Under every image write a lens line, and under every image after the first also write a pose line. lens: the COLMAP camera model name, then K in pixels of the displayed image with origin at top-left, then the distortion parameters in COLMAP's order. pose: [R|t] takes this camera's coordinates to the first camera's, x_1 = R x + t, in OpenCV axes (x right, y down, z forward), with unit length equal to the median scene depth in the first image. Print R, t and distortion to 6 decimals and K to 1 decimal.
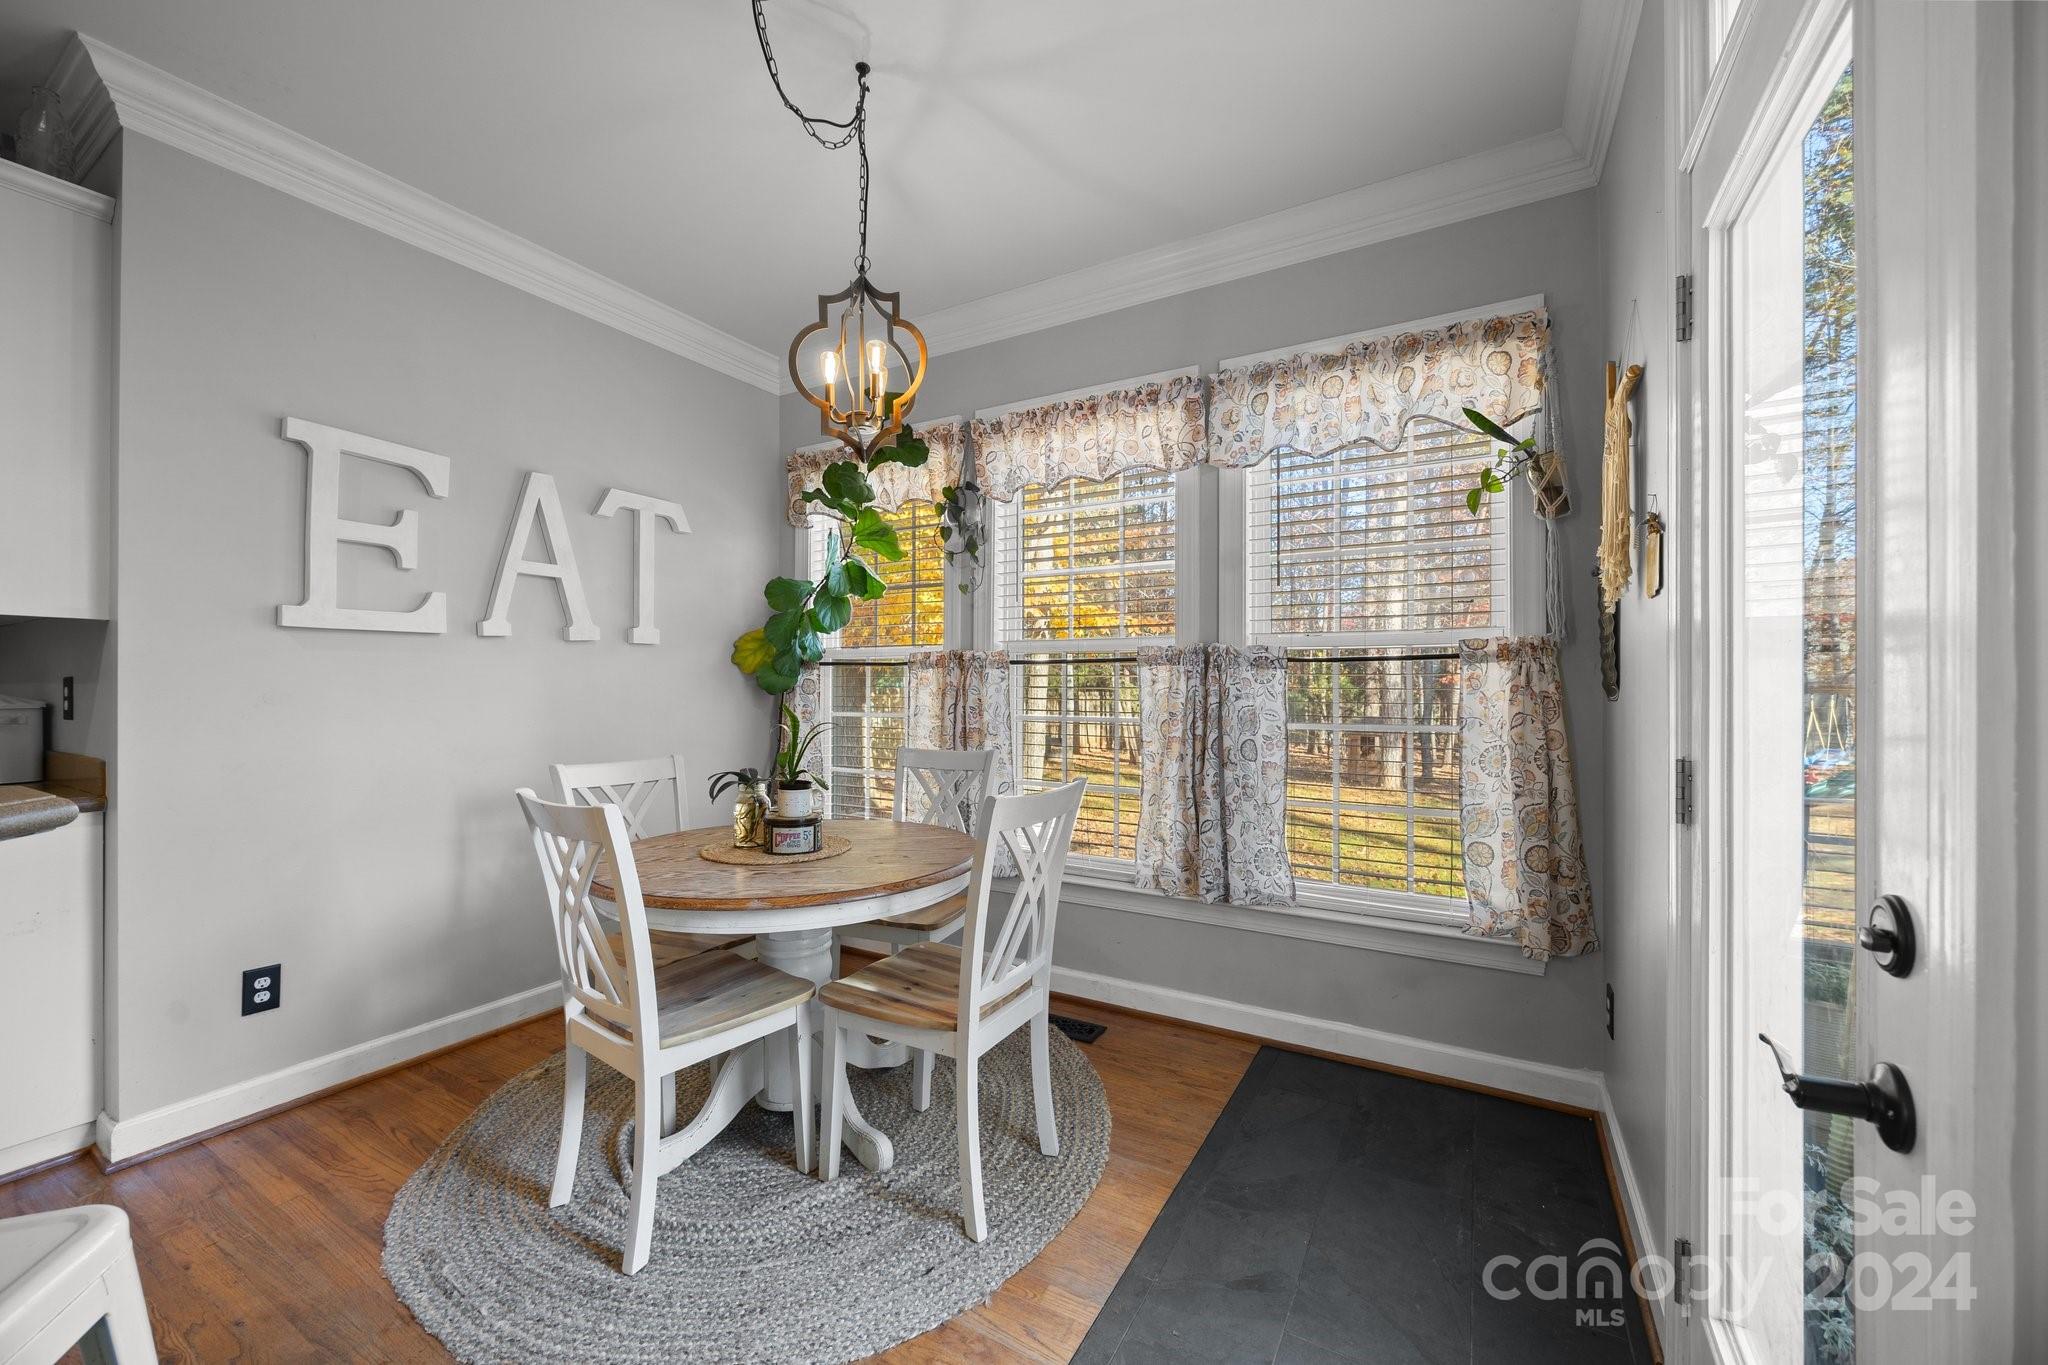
lens RADIAL K [[781.8, 0, 1019.9], [0, 781.8, 687.6], [0, 0, 1]] dist [-0.001213, -0.000675]
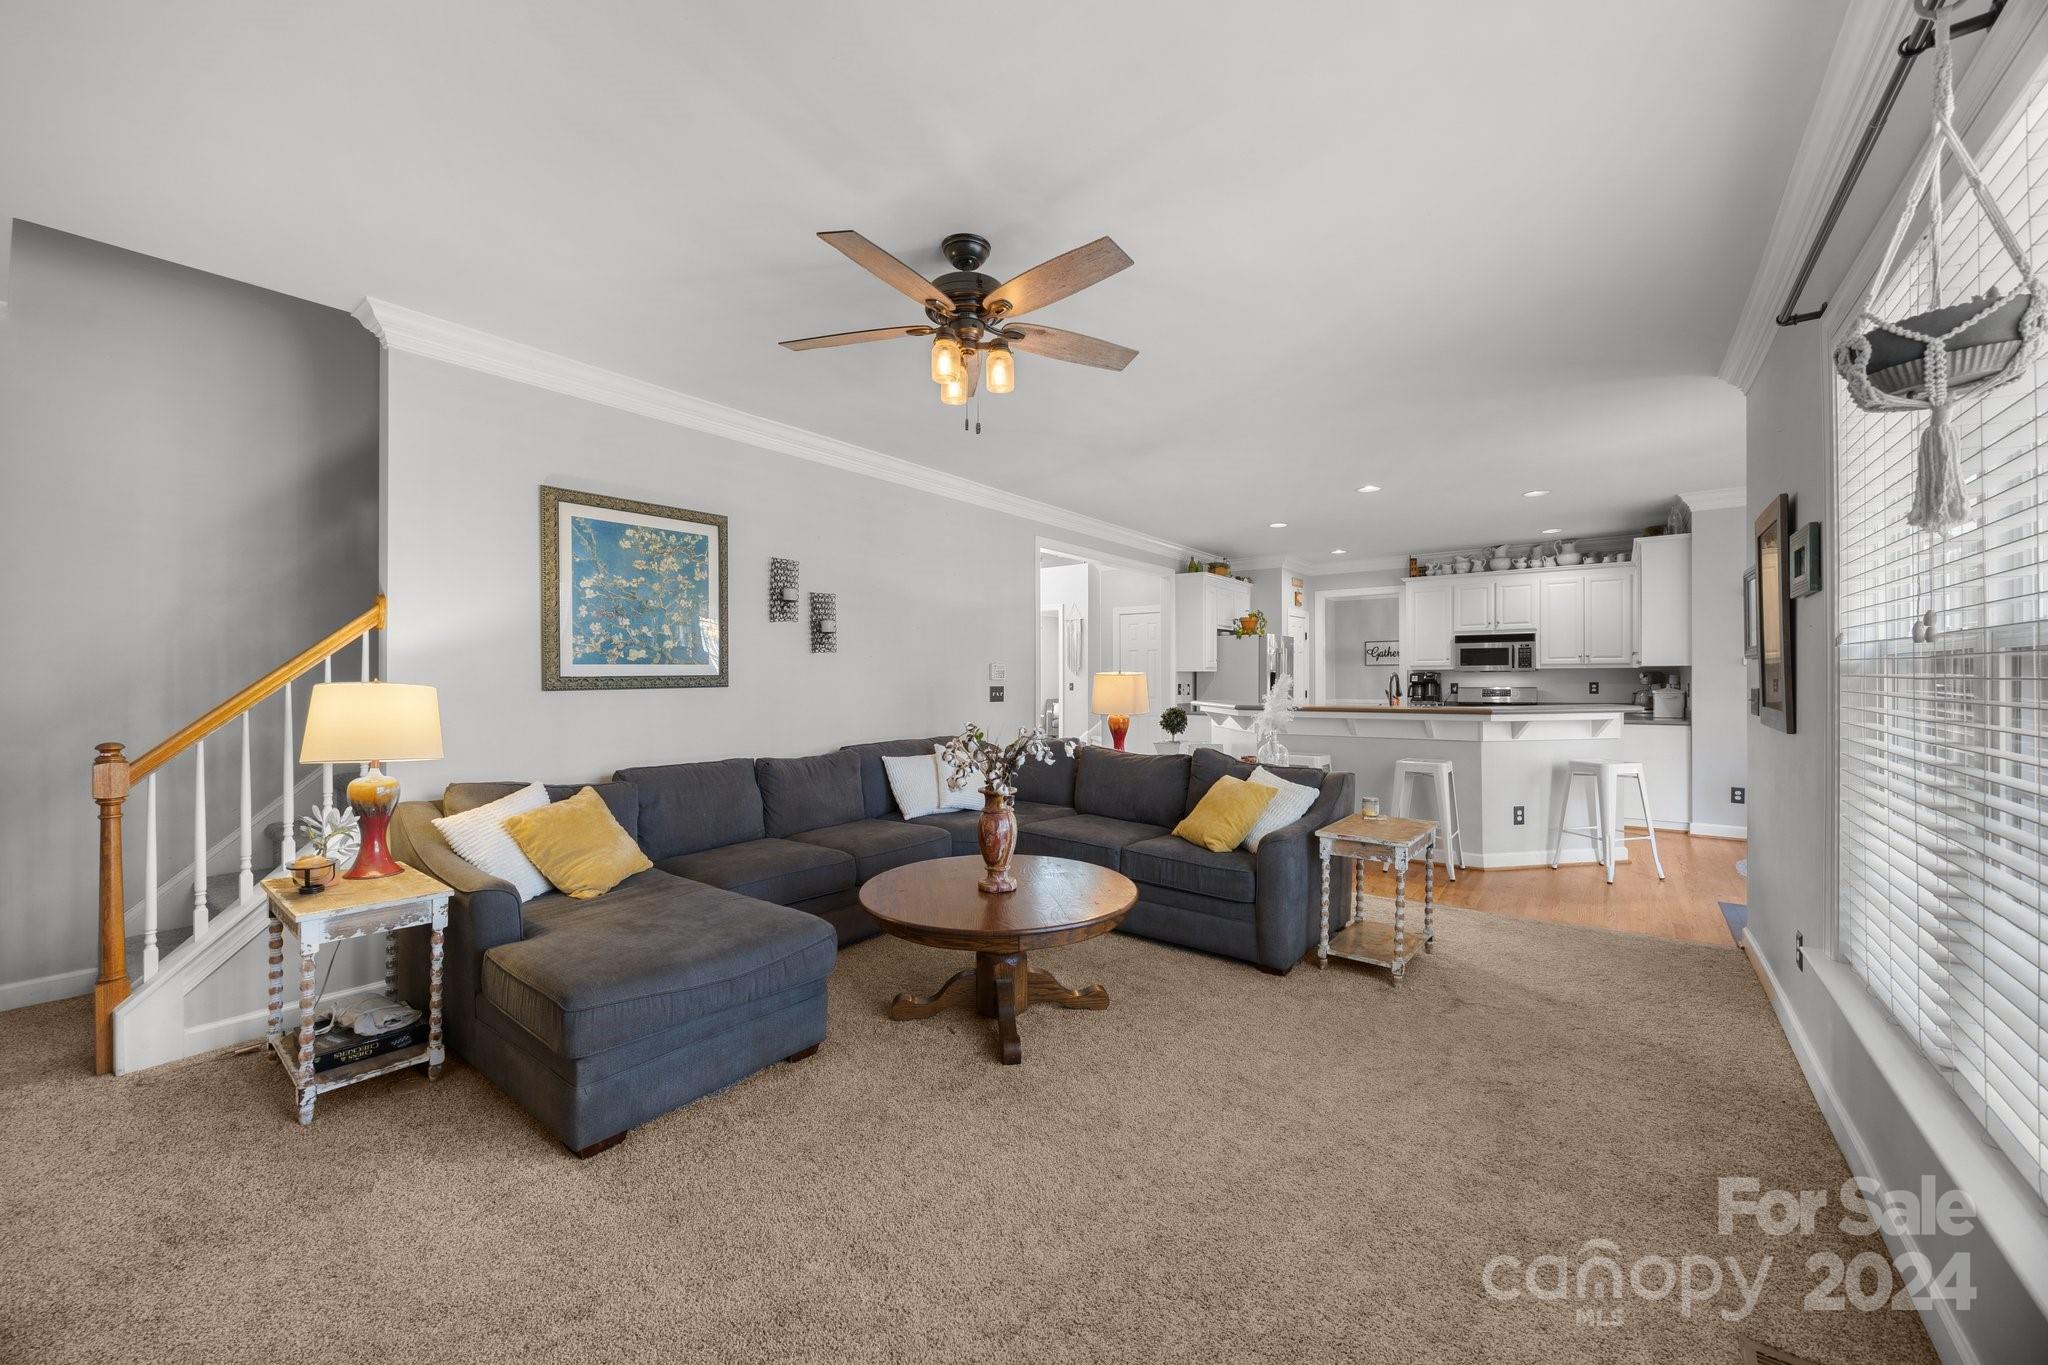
lens RADIAL K [[781.8, 0, 1017.9], [0, 781.8, 675.9], [0, 0, 1]] dist [-0.001213, -0.000675]
pose [[-0.130305, -0.004635, -0.991463, 2.099332], [0.001475, 0.999987, -0.004869, -0.031268], [0.991473, -0.002097, -0.130297, -1.170079]]
